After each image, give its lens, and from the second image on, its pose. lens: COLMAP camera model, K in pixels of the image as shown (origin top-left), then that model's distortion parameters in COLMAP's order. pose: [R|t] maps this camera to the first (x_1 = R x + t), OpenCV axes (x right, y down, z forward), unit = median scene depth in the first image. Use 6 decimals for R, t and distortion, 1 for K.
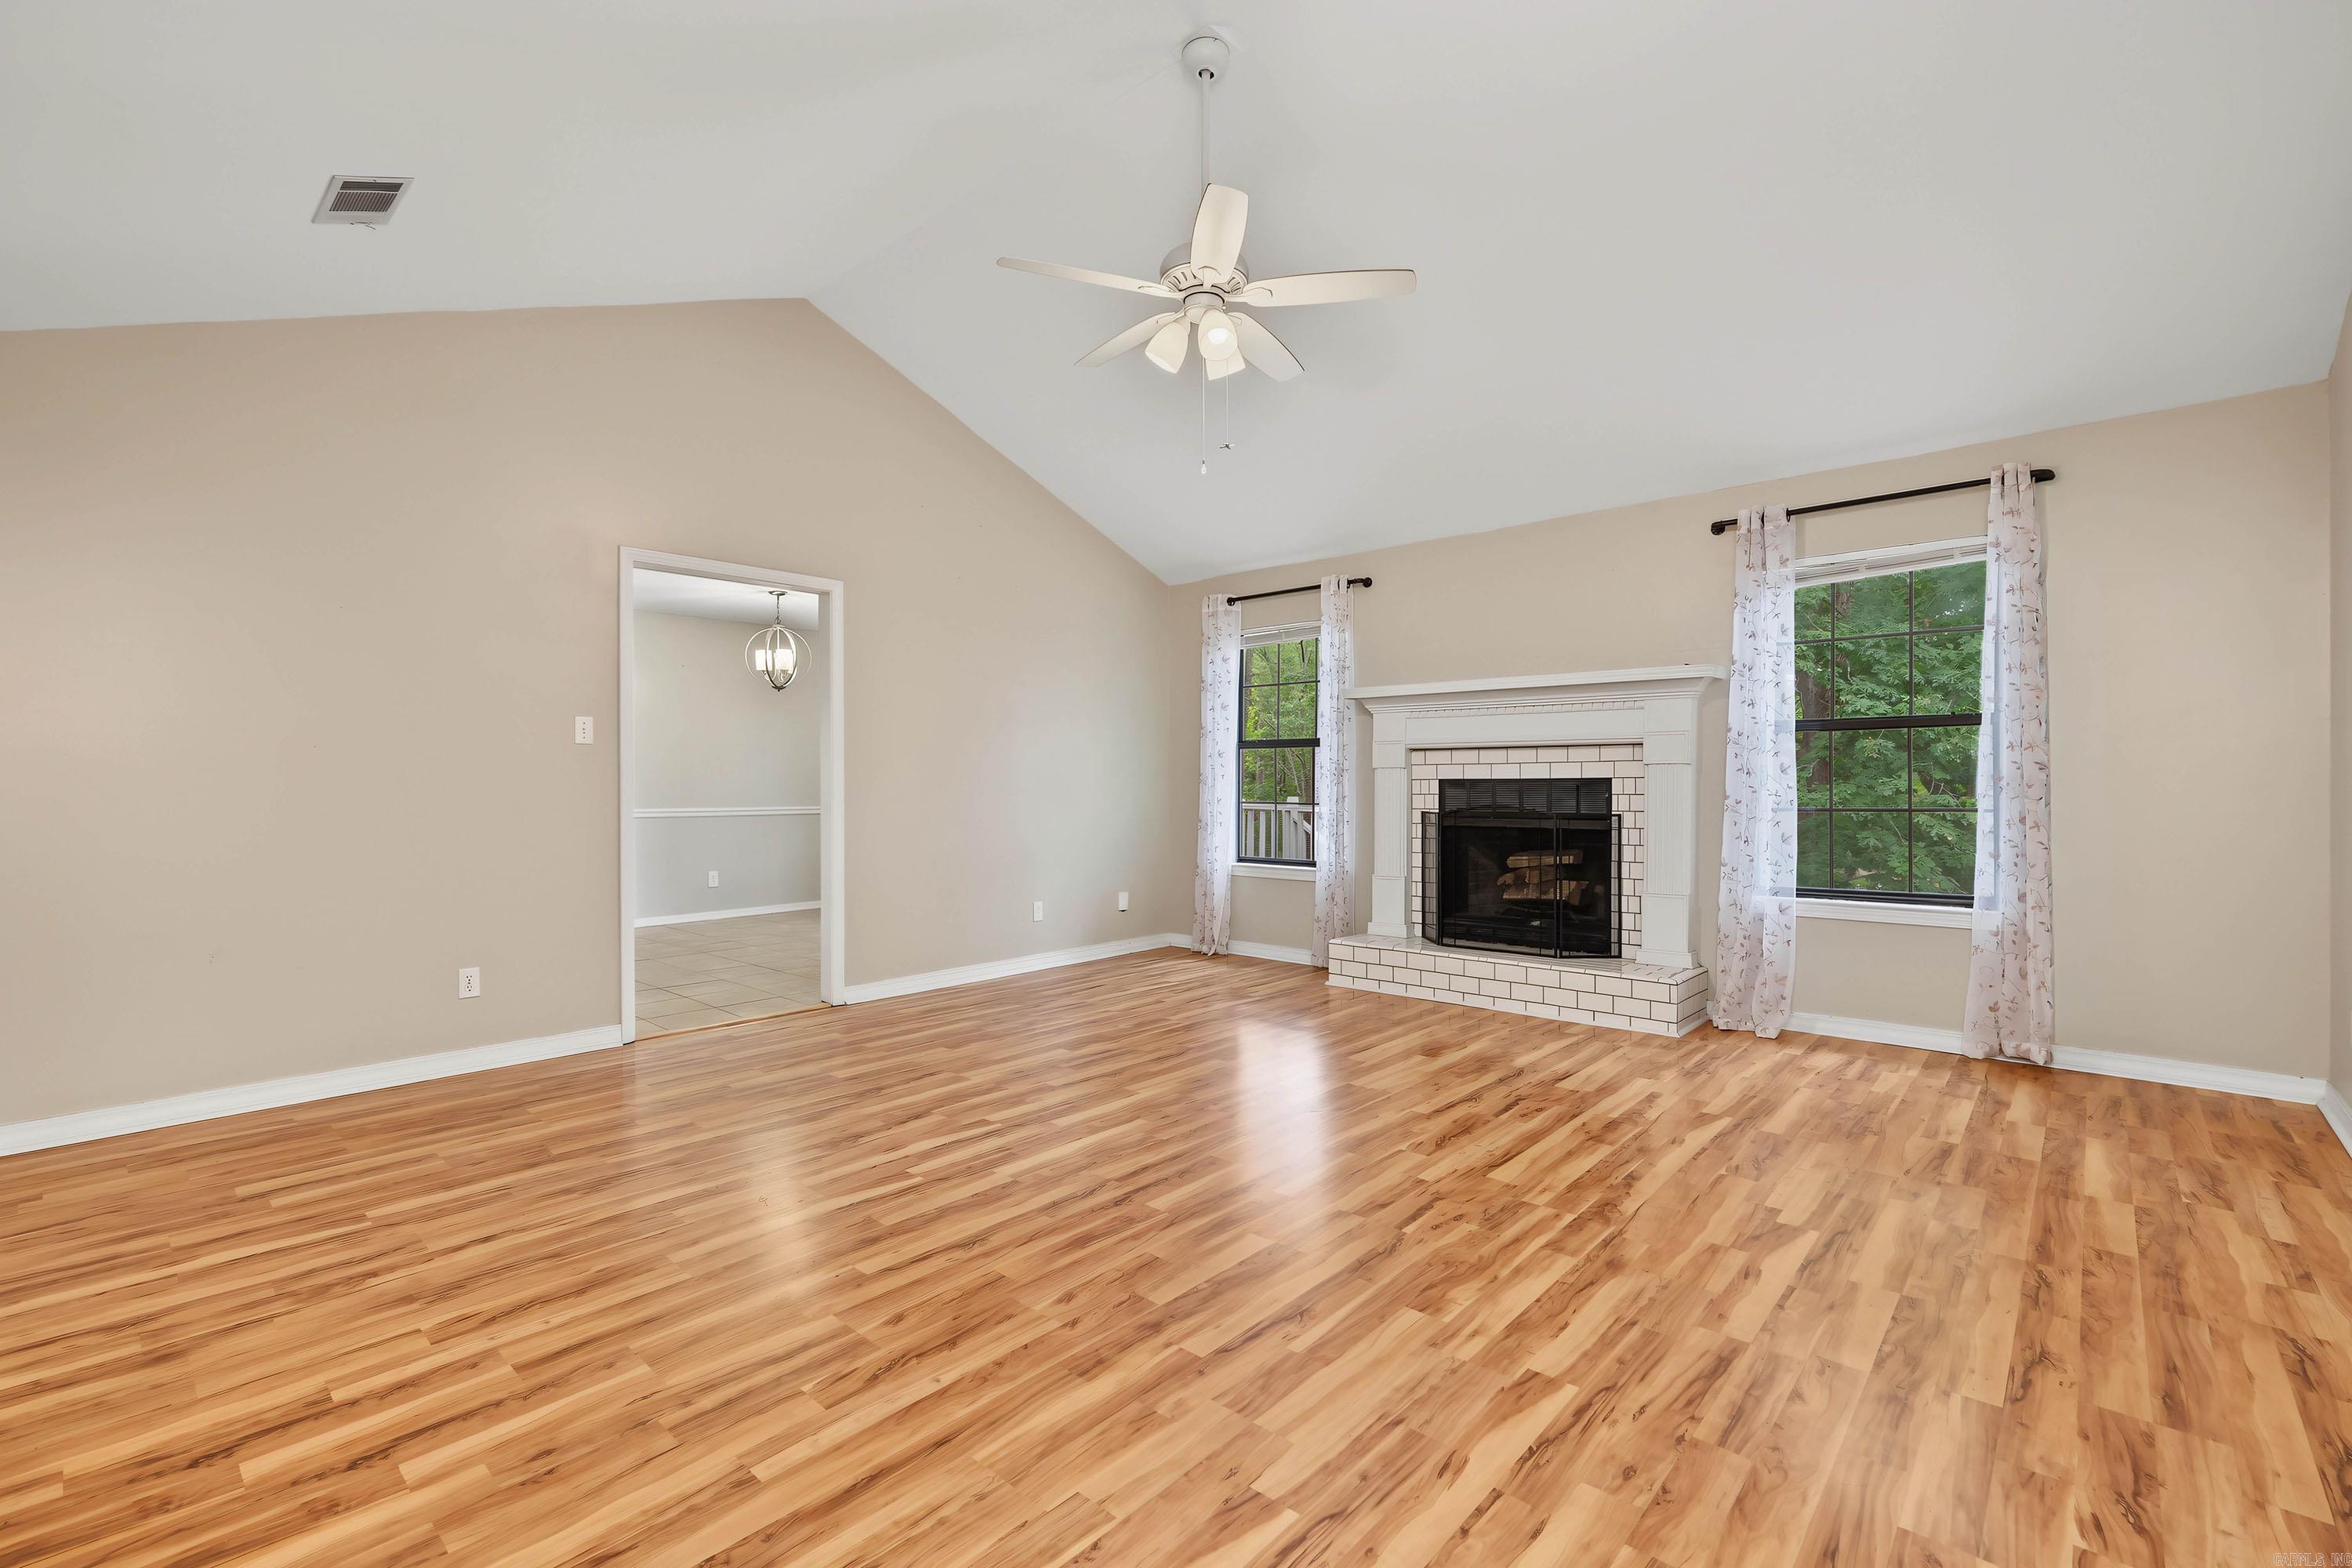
lens RADIAL K [[1025.4, 0, 1179.0], [0, 1025.4, 784.7], [0, 0, 1]] dist [-0.002228, -0.000278]
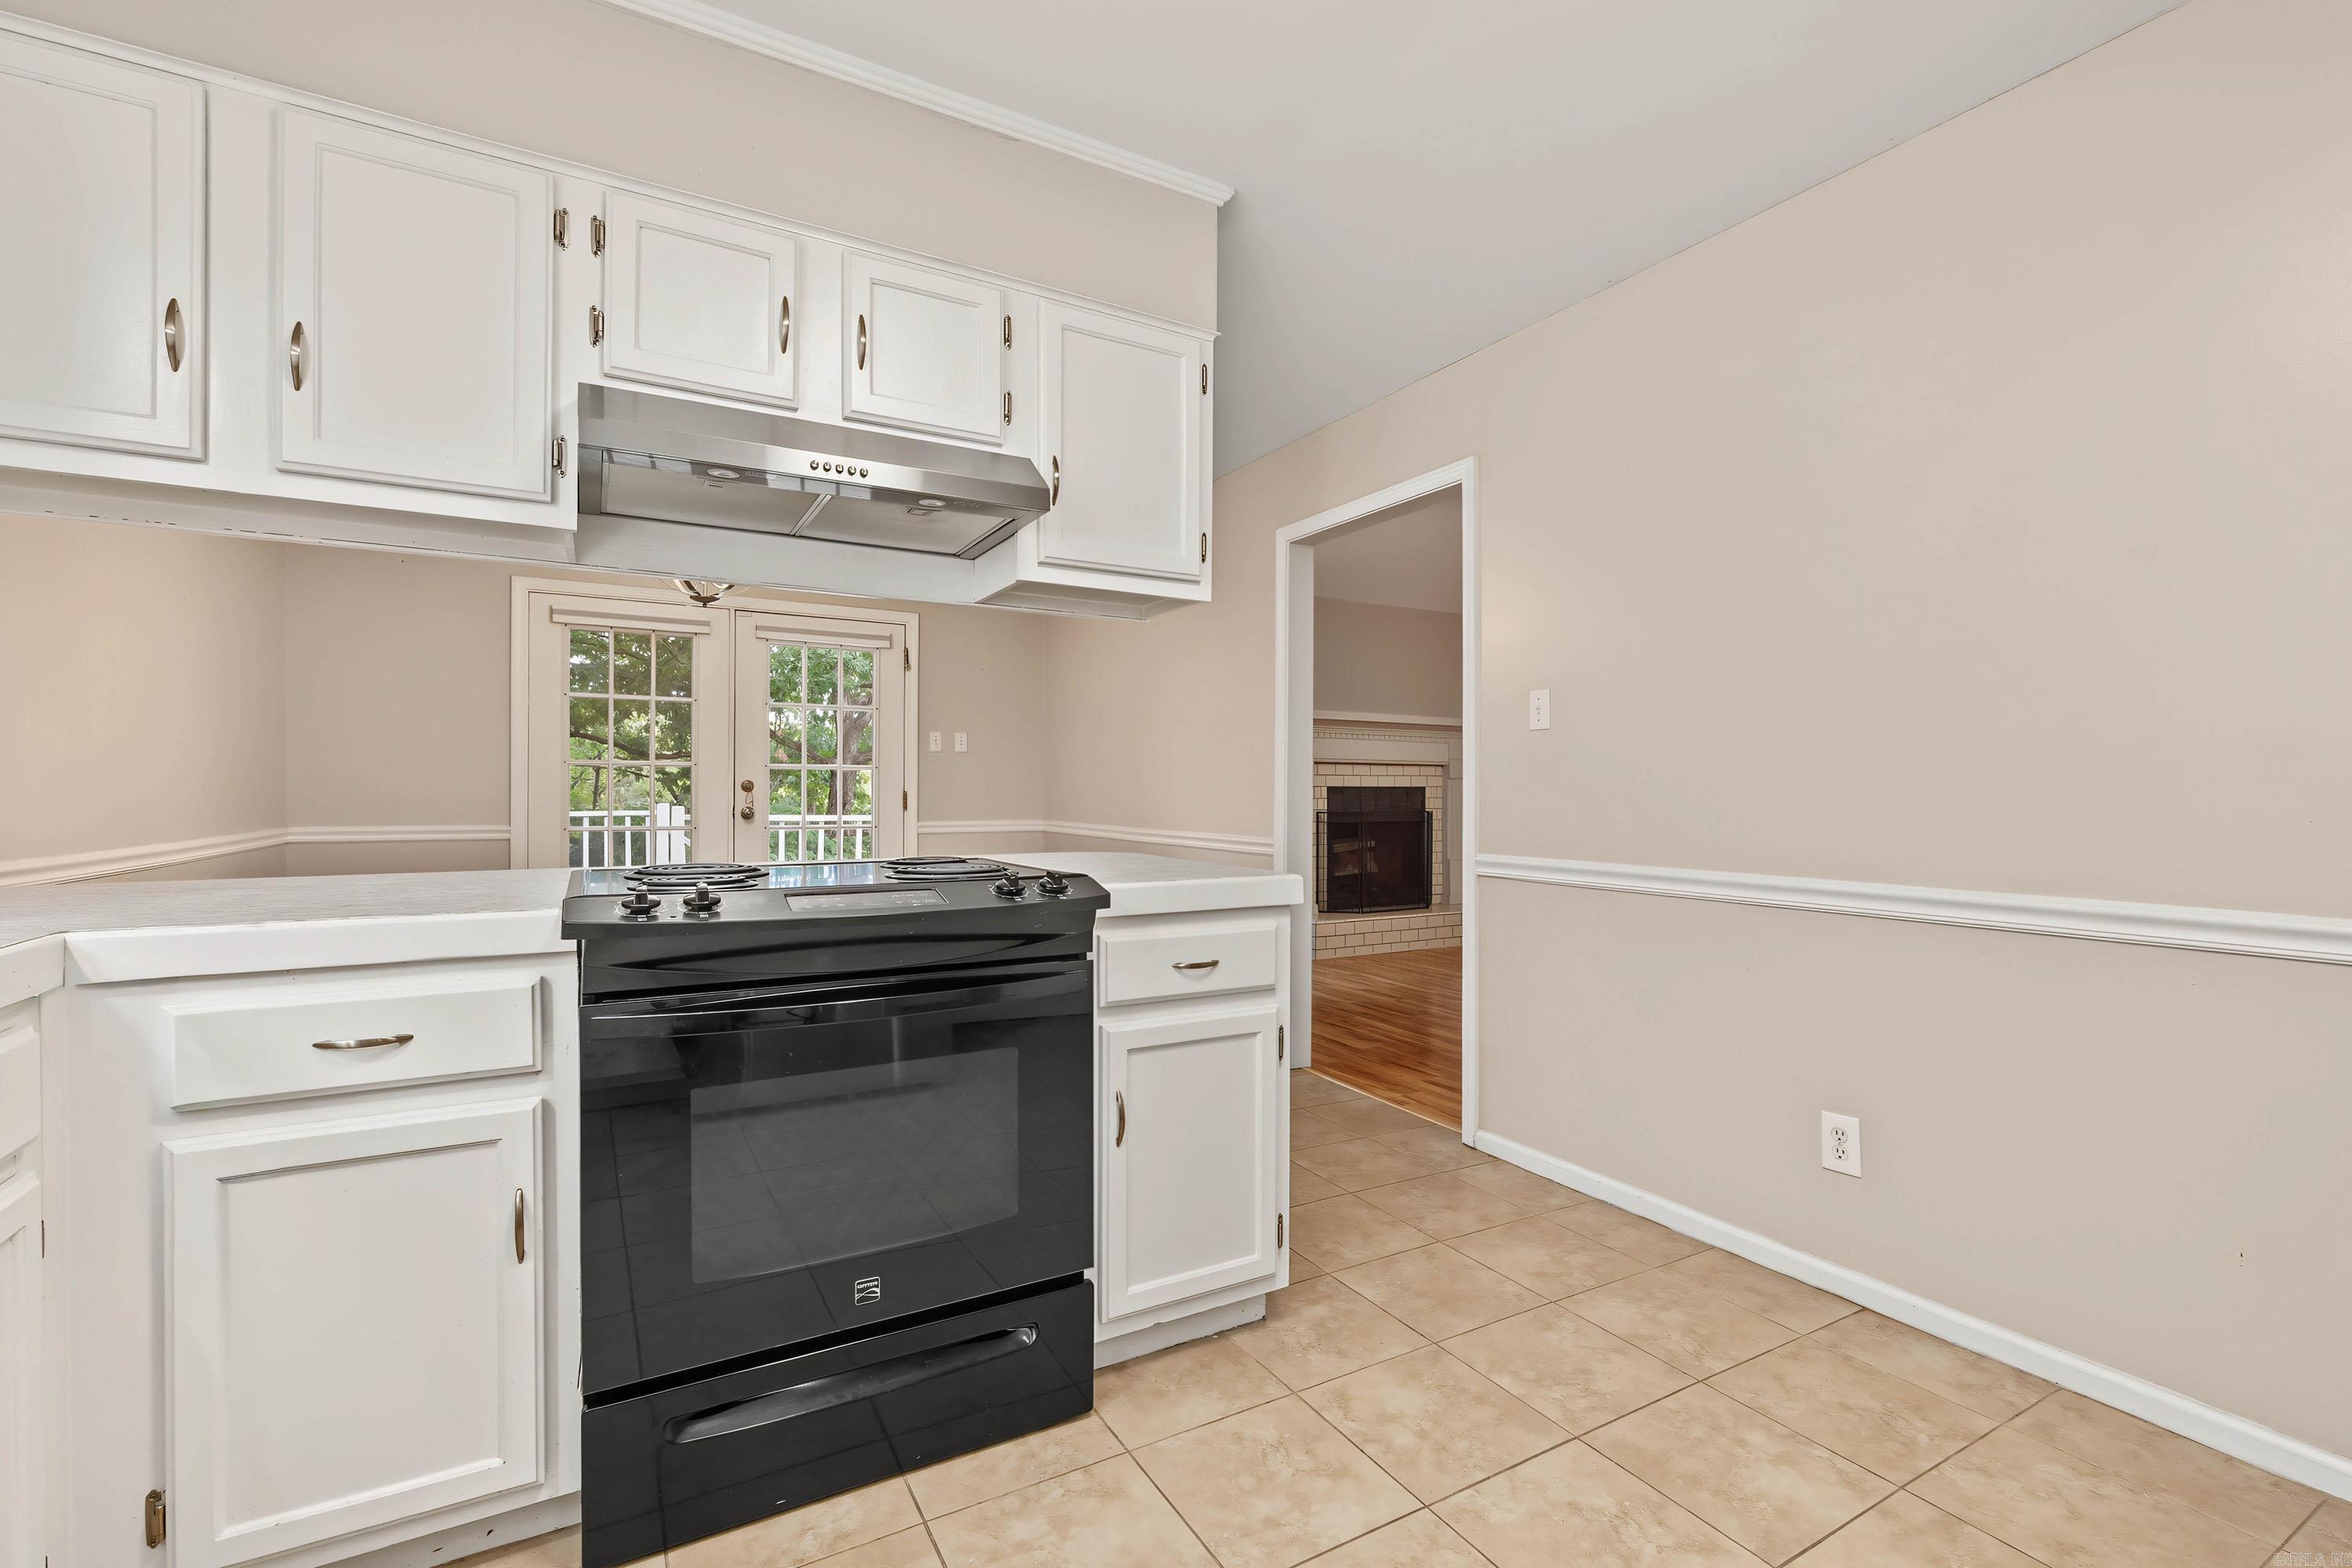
lens RADIAL K [[1025.4, 0, 1179.0], [0, 1025.4, 784.7], [0, 0, 1]] dist [-0.002228, -0.000278]
pose [[0.322647, 0.011855, 0.946445, -1.663595], [-0.003572, 0.999930, -0.011307, 0.012344], [-0.946513, 0.000268, 0.322667, 1.249274]]
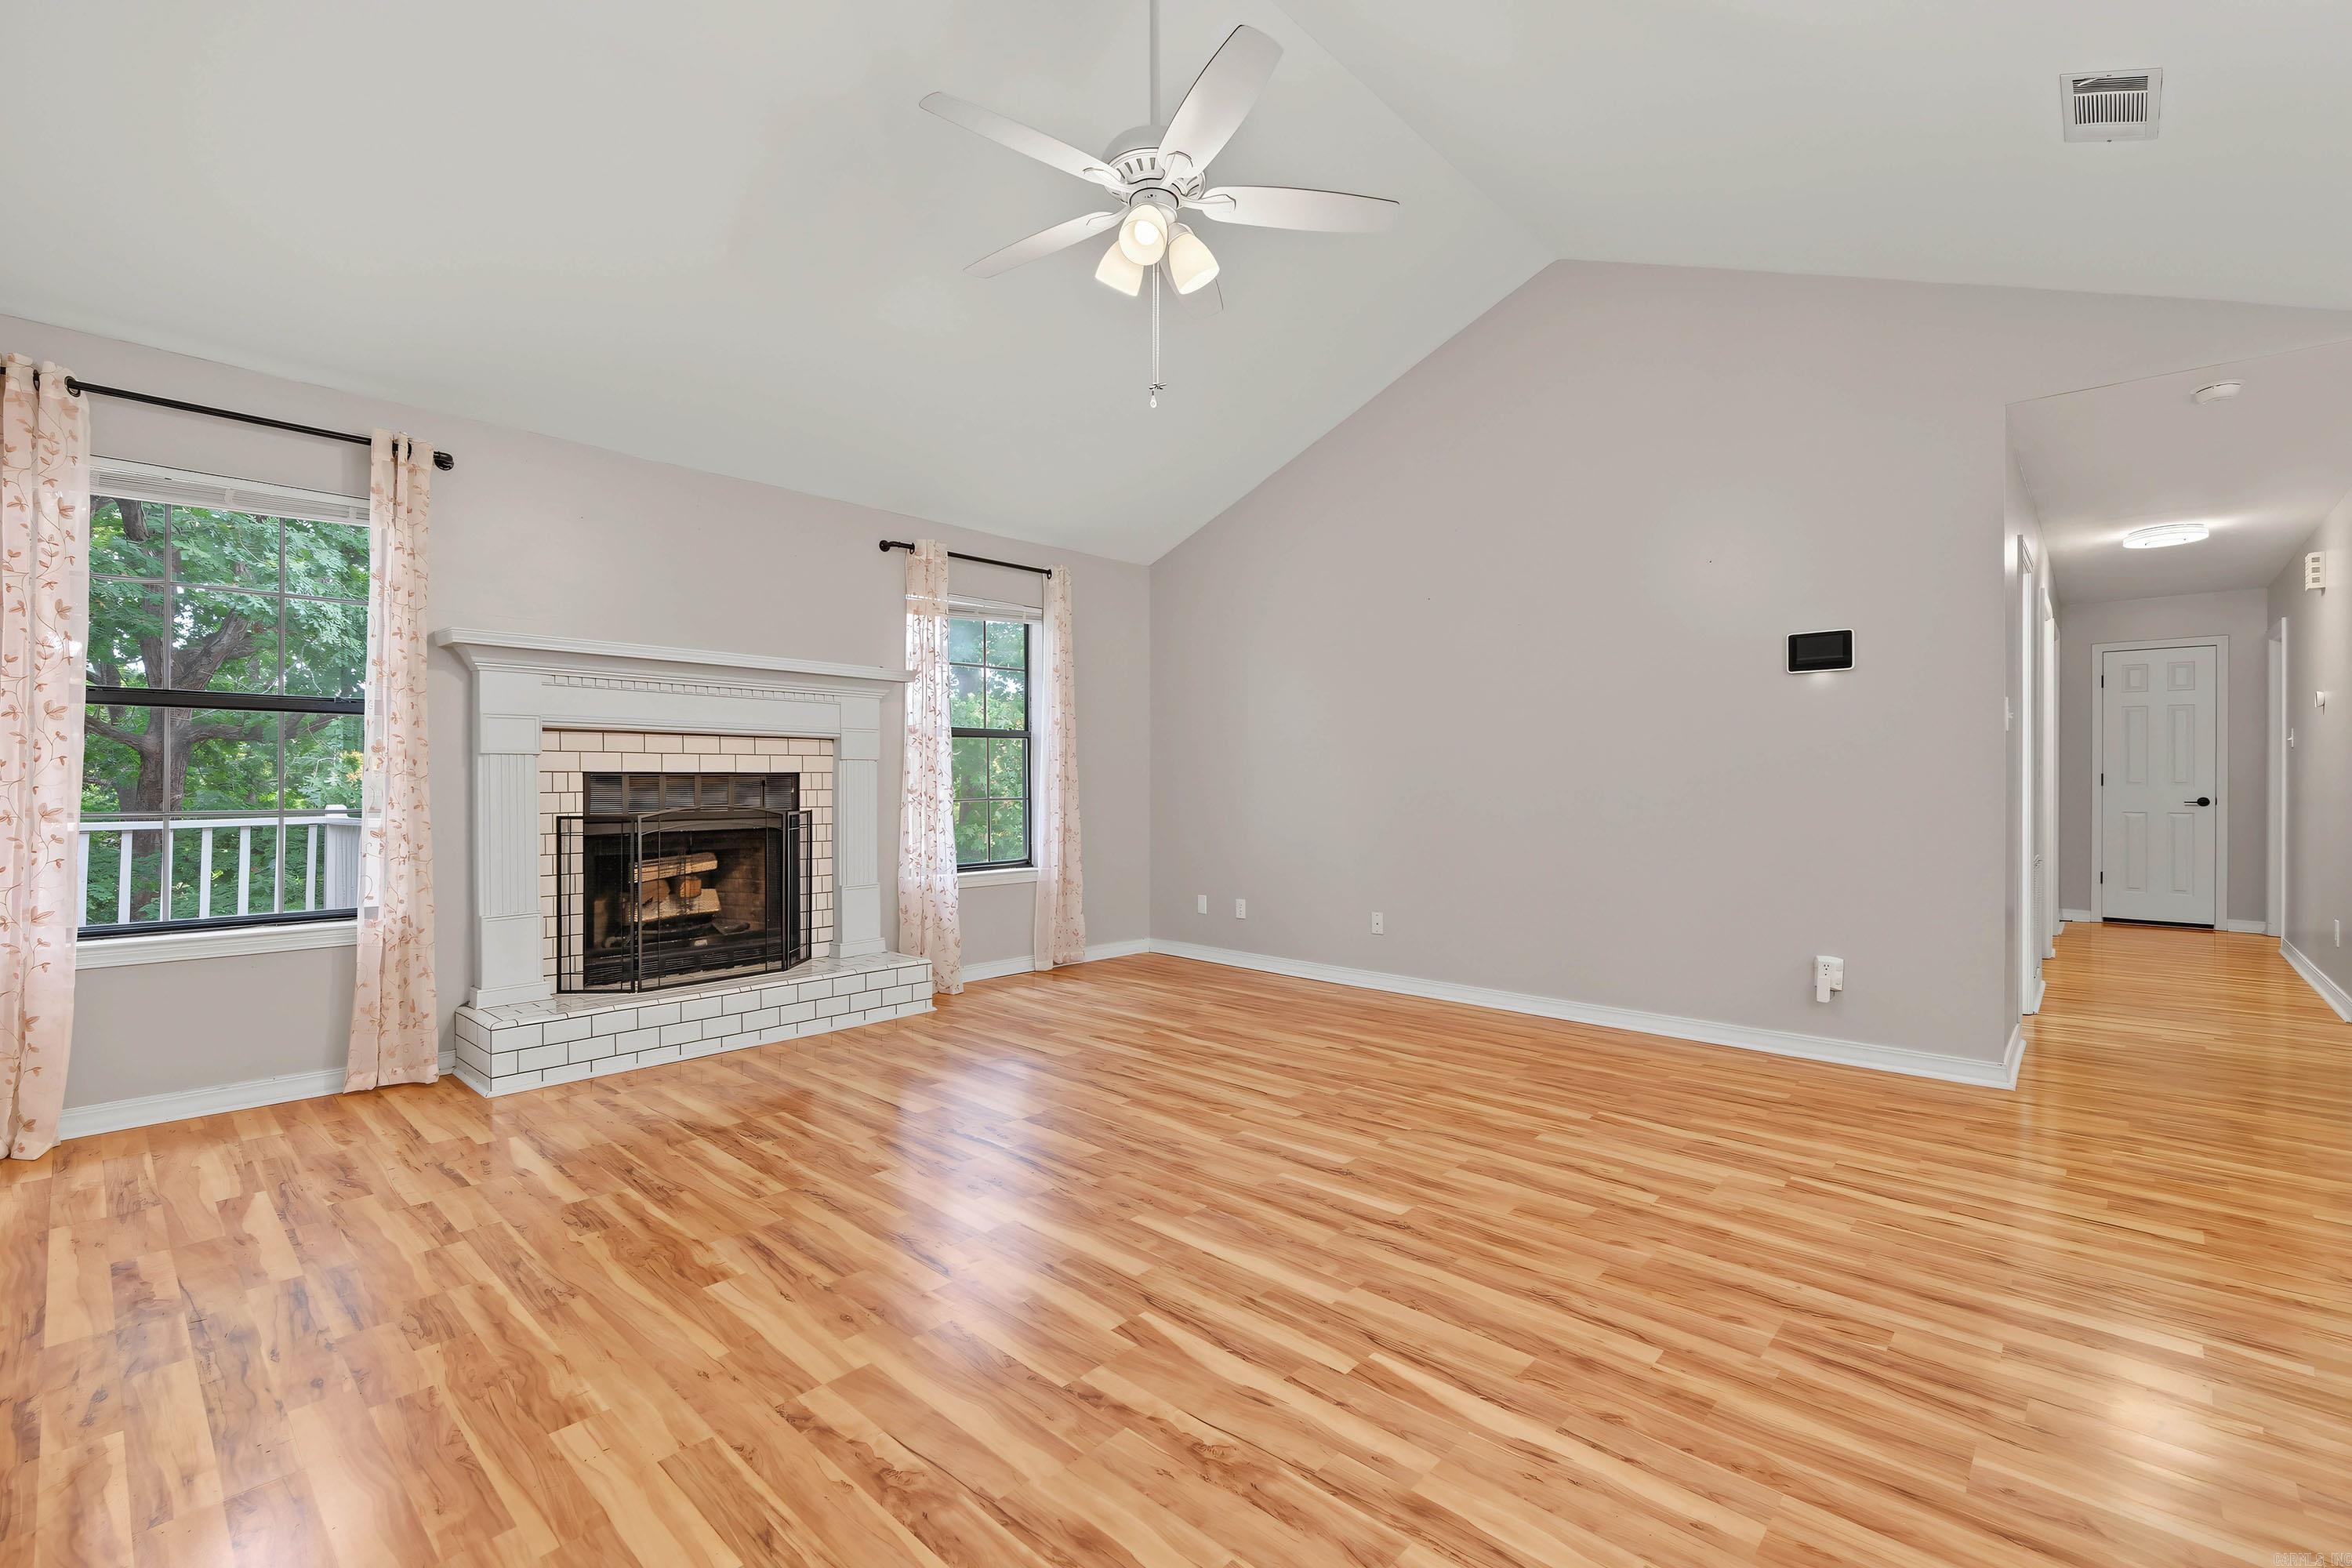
lens RADIAL K [[1025.4, 0, 1179.0], [0, 1025.4, 784.7], [0, 0, 1]] dist [-0.002228, -0.000278]
pose [[0.011353, -0.003059, 0.999931, -0.774135], [-0.001784, 0.999994, 0.003079, 0.001517], [-0.999934, -0.001819, 0.011347, 0.928657]]
